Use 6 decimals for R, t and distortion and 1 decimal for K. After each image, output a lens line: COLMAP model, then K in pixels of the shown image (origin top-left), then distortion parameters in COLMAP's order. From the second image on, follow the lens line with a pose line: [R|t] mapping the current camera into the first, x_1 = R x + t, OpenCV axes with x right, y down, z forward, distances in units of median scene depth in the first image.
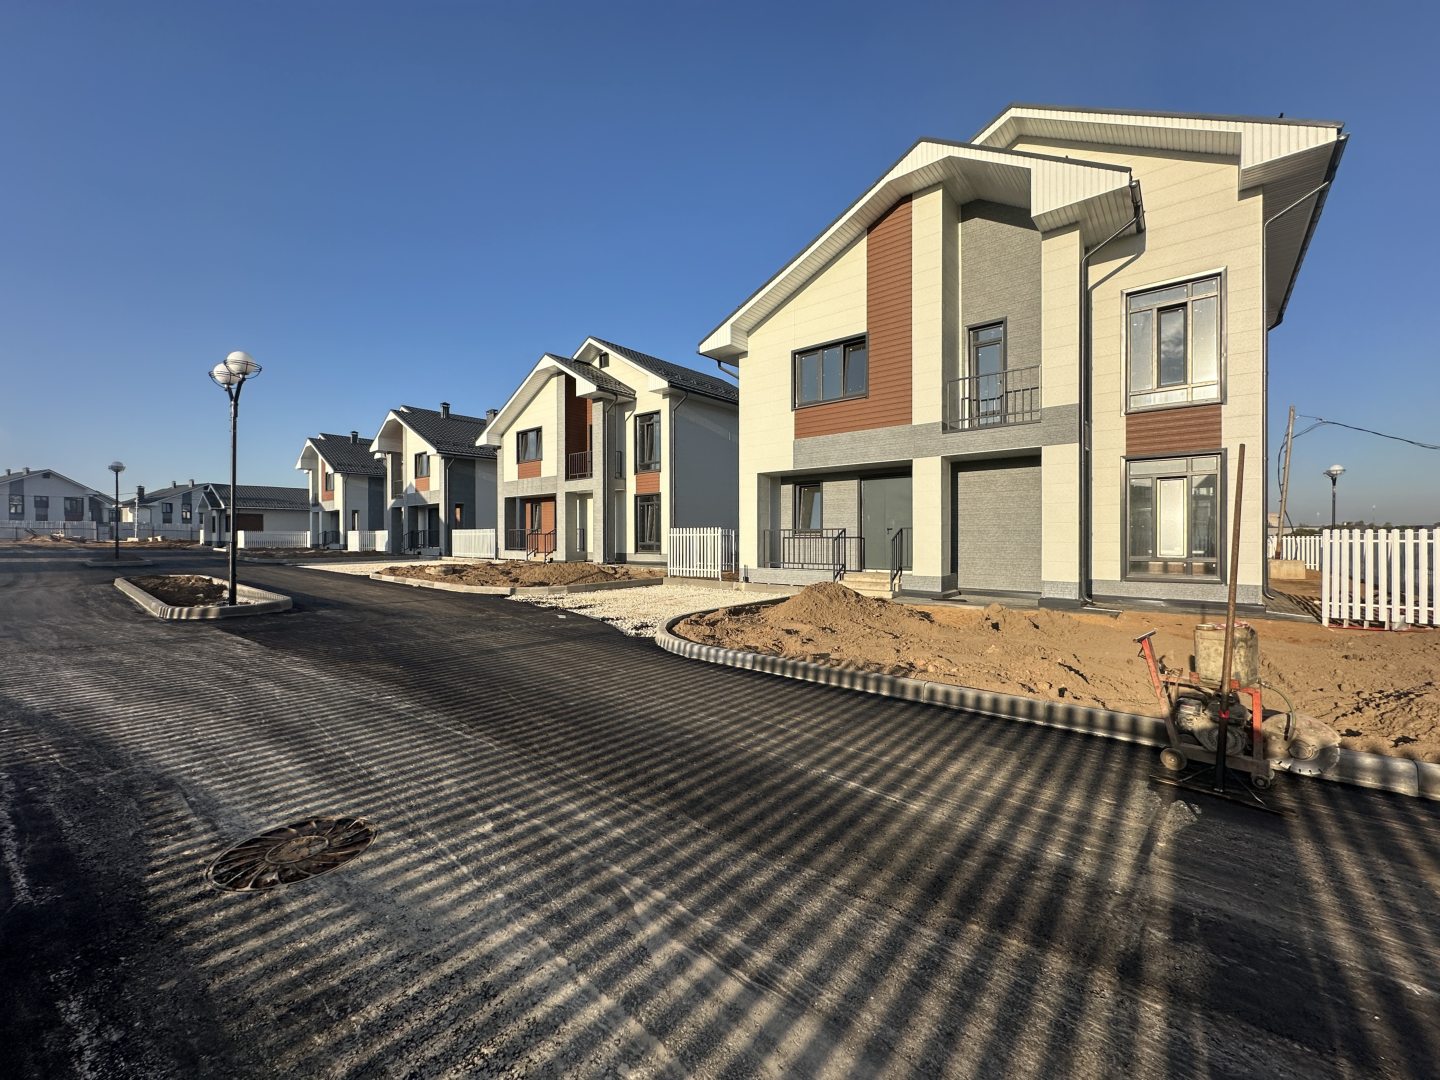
lens RADIAL K [[578.2, 0, 719.9], [0, 578.2, 541.2], [0, 0, 1]] dist [-0.007841, -0.000106]
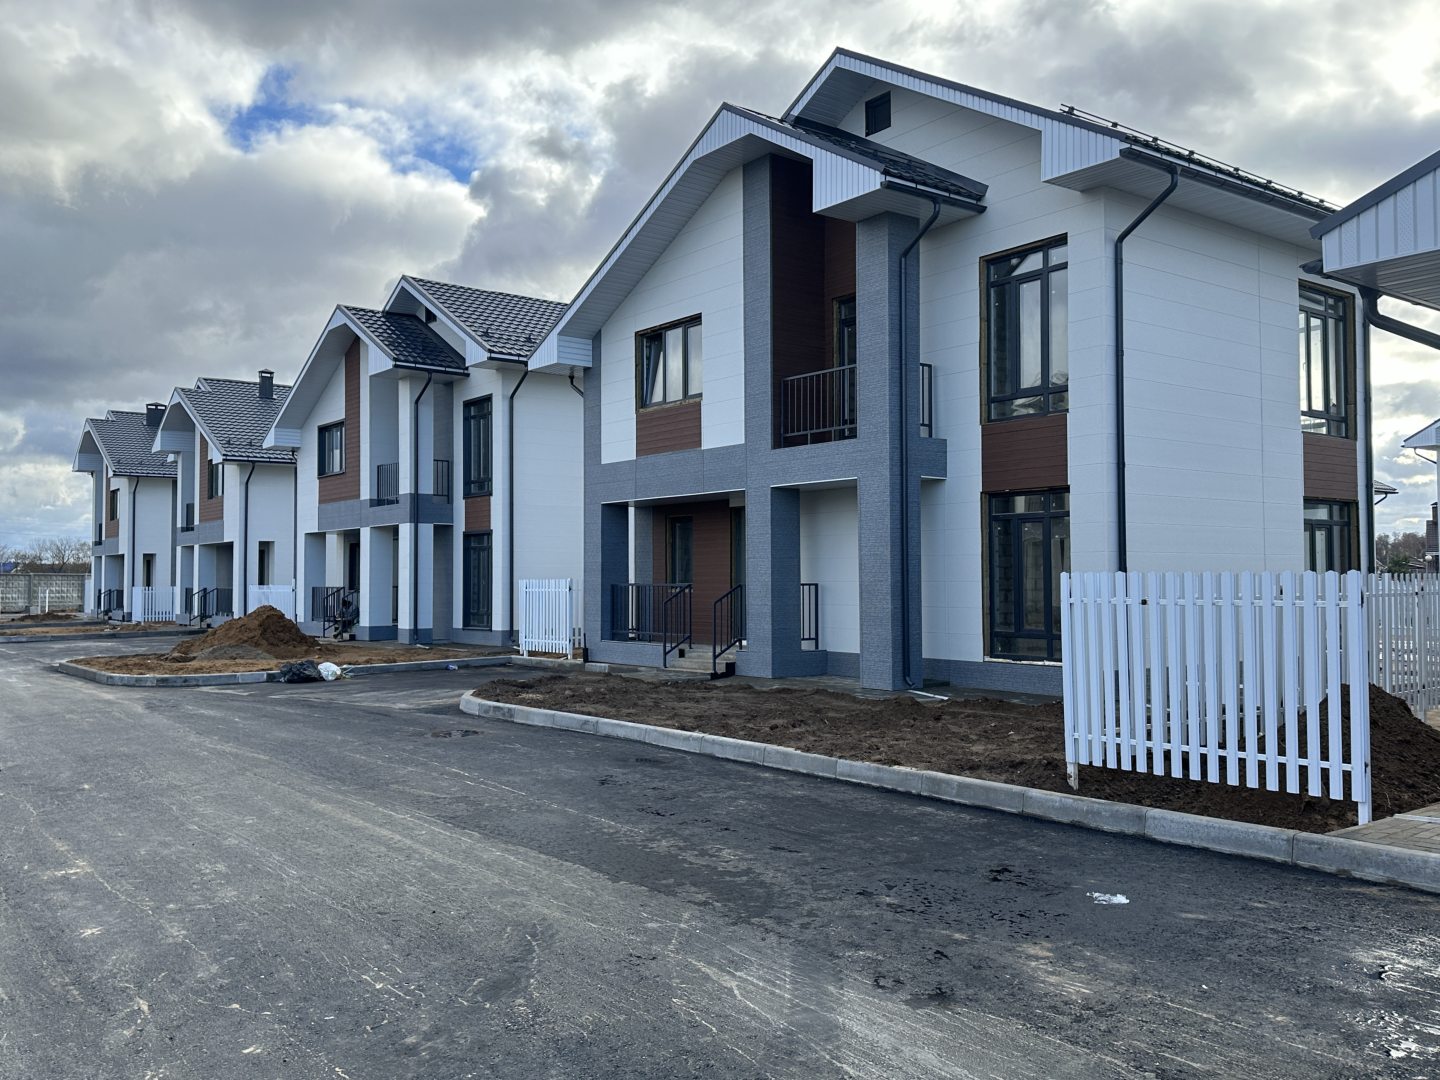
lens RADIAL K [[1241.5, 0, 720.4], [0, 1241.5, 550.2], [0, 0, 1]] dist [0.117979, -0.000584]
pose [[0.974133, -0.005173, -0.225915, -0.131758], [-0.004536, 0.999089, -0.042436, -0.010863], [0.225929, 0.042363, 0.973222, 0.249220]]
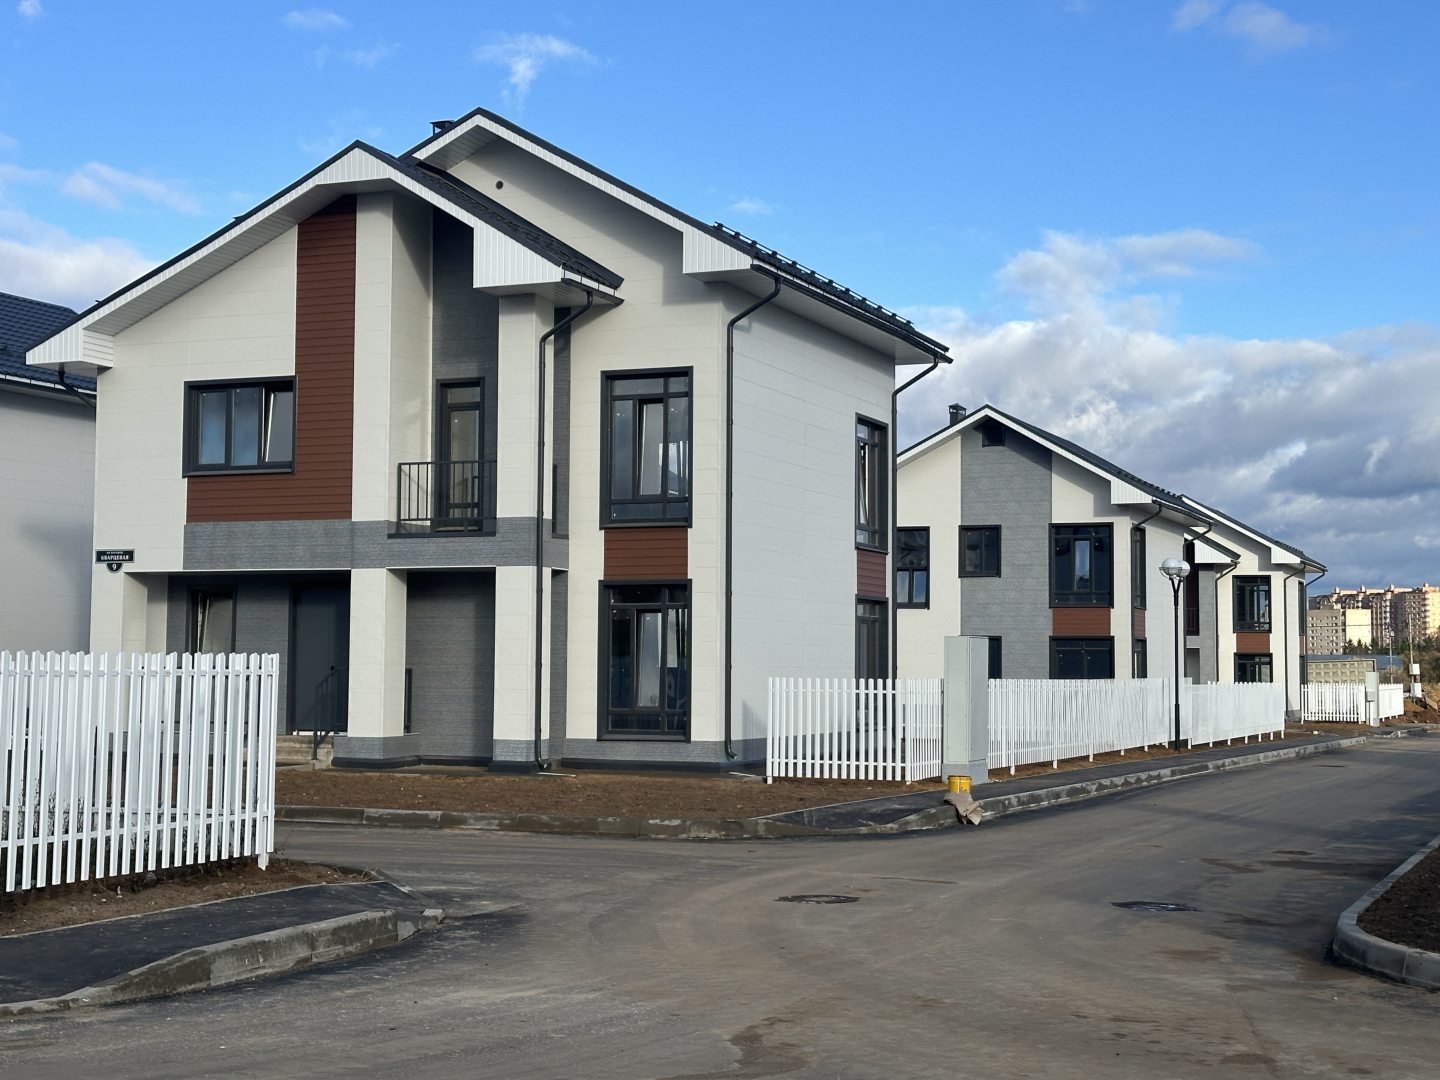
lens RADIAL K [[2107.9, 0, 707.3], [0, 2107.9, 534.8], [0, 0, 1]] dist [0.134357, 0.000000]
pose [[0.956550, 0.024118, 0.290569, 0.000129], [-0.005440, 0.997876, -0.064919, -0.011465], [-0.291518, 0.060517, 0.954649, -0.884123]]
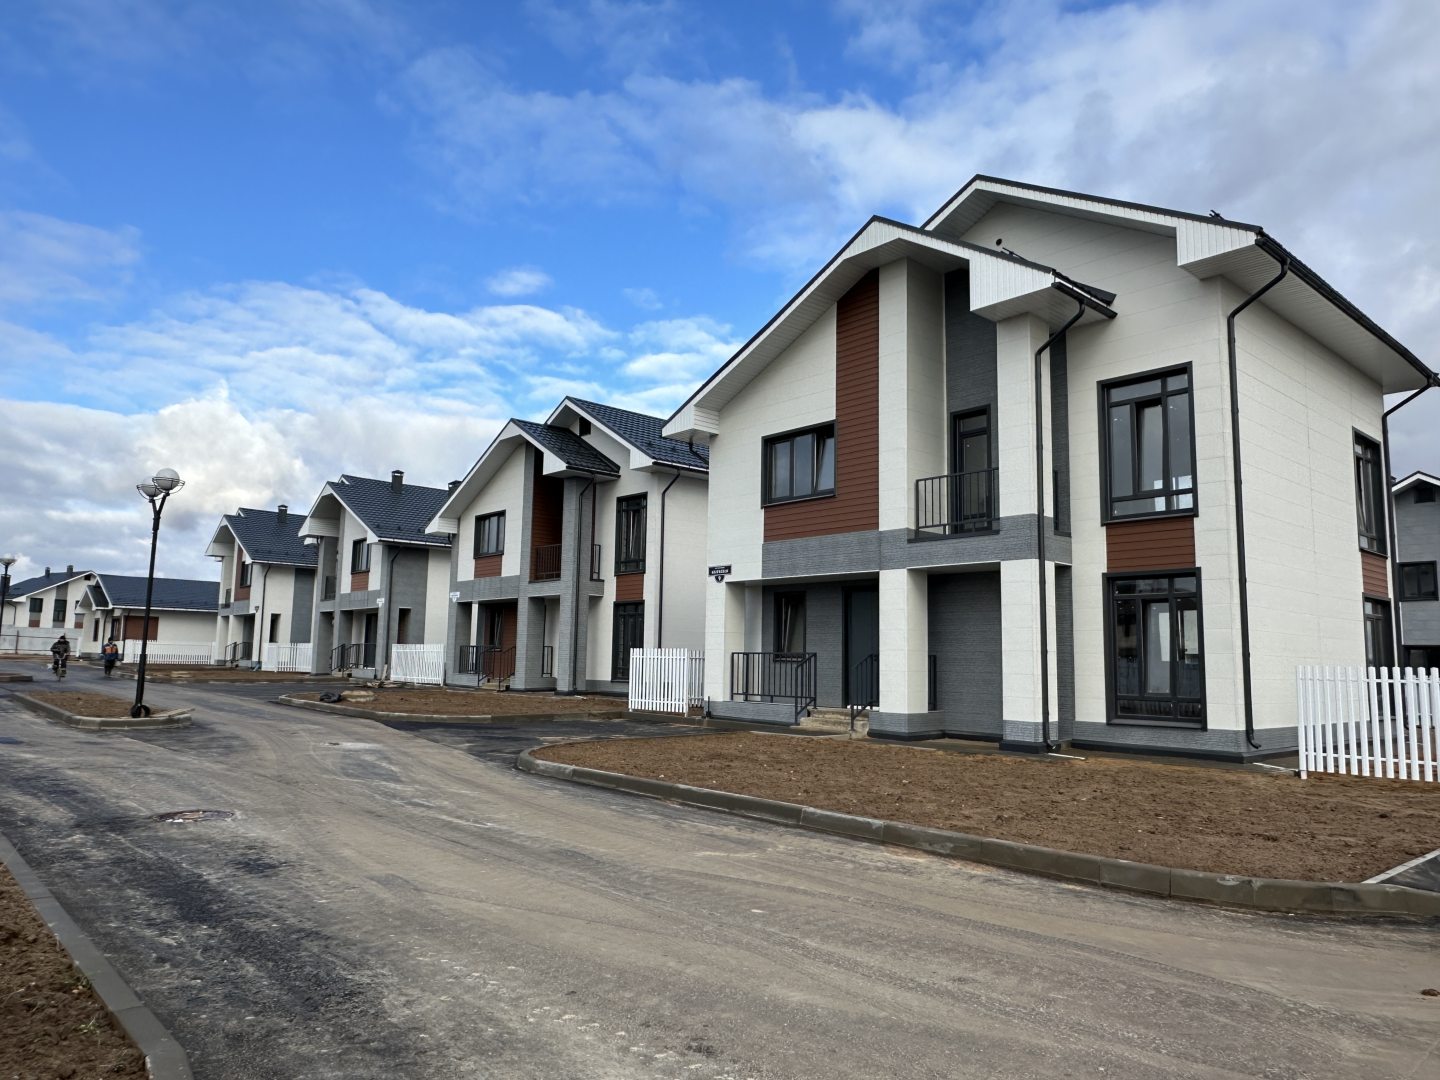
lens RADIAL K [[972.8, 0, 701.2], [0, 972.8, 547.4], [0, 0, 1]] dist [-0.005654, -0.005782]
pose [[0.987557, 0.001975, -0.157251, 0.168303], [-0.021283, 0.992400, -0.121197, -0.000237], [0.155816, 0.123036, 0.980094, -0.238600]]
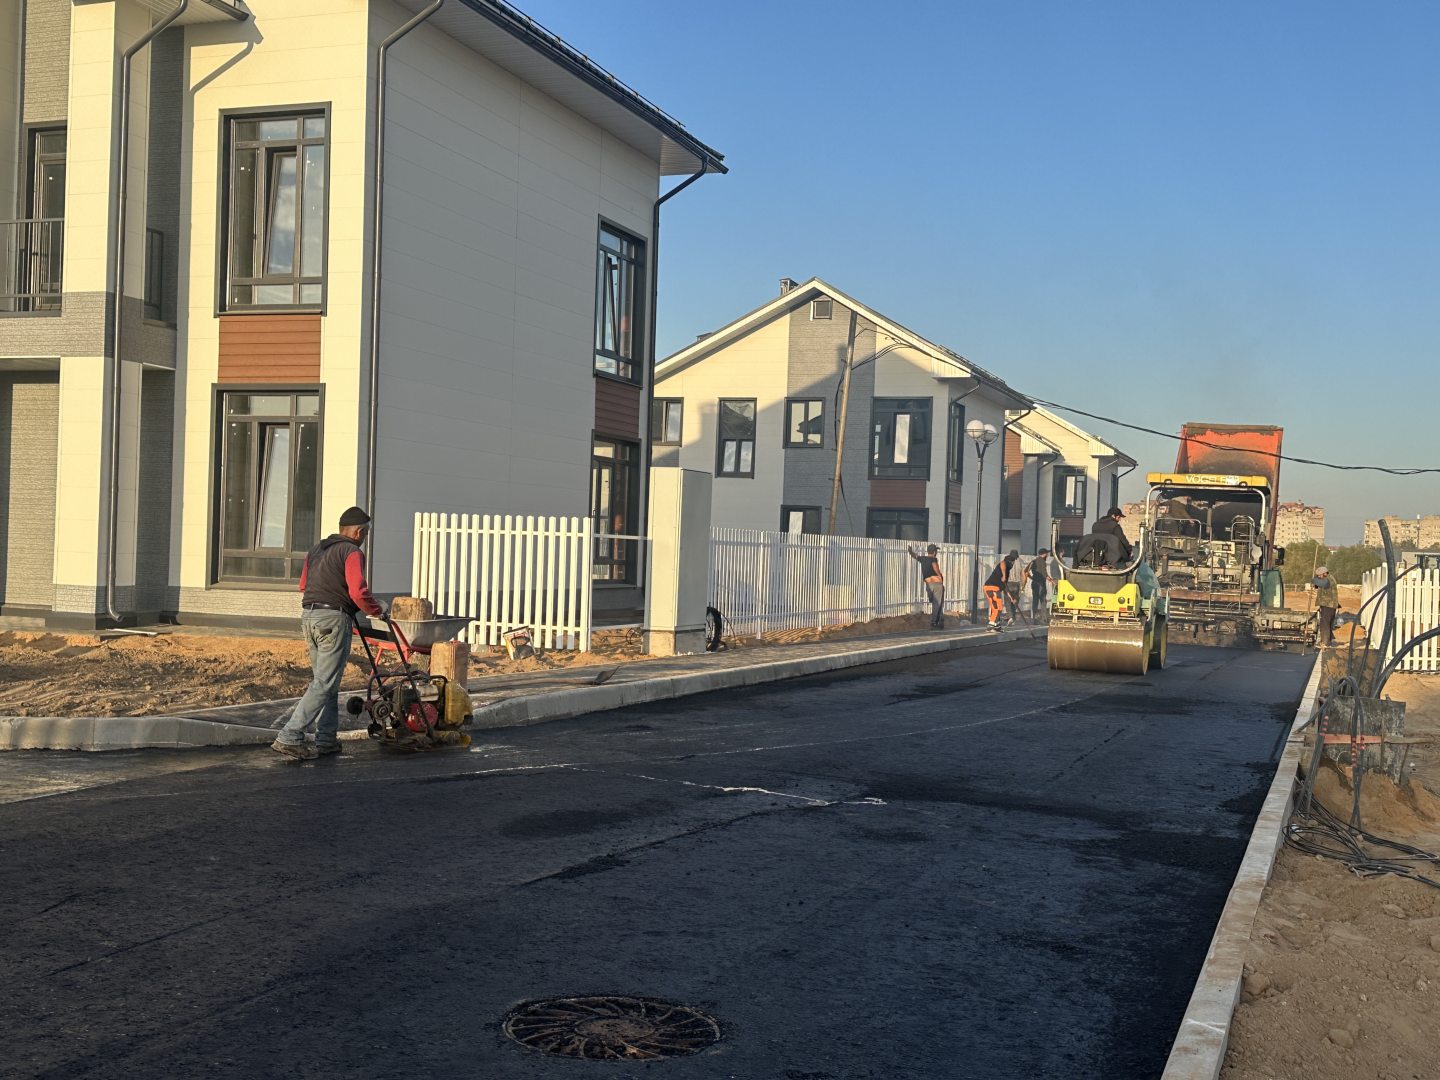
lens RADIAL K [[1625.1, 0, 719.1], [0, 1625.1, 547.1], [0, 0, 1]] dist [0.129772, 0.000000]
pose [[0.945565, 0.031332, 0.323923, 0.317139], [-0.031357, 0.999495, -0.005145, 0.008303], [-0.323920, -0.005292, 0.946070, -0.402778]]
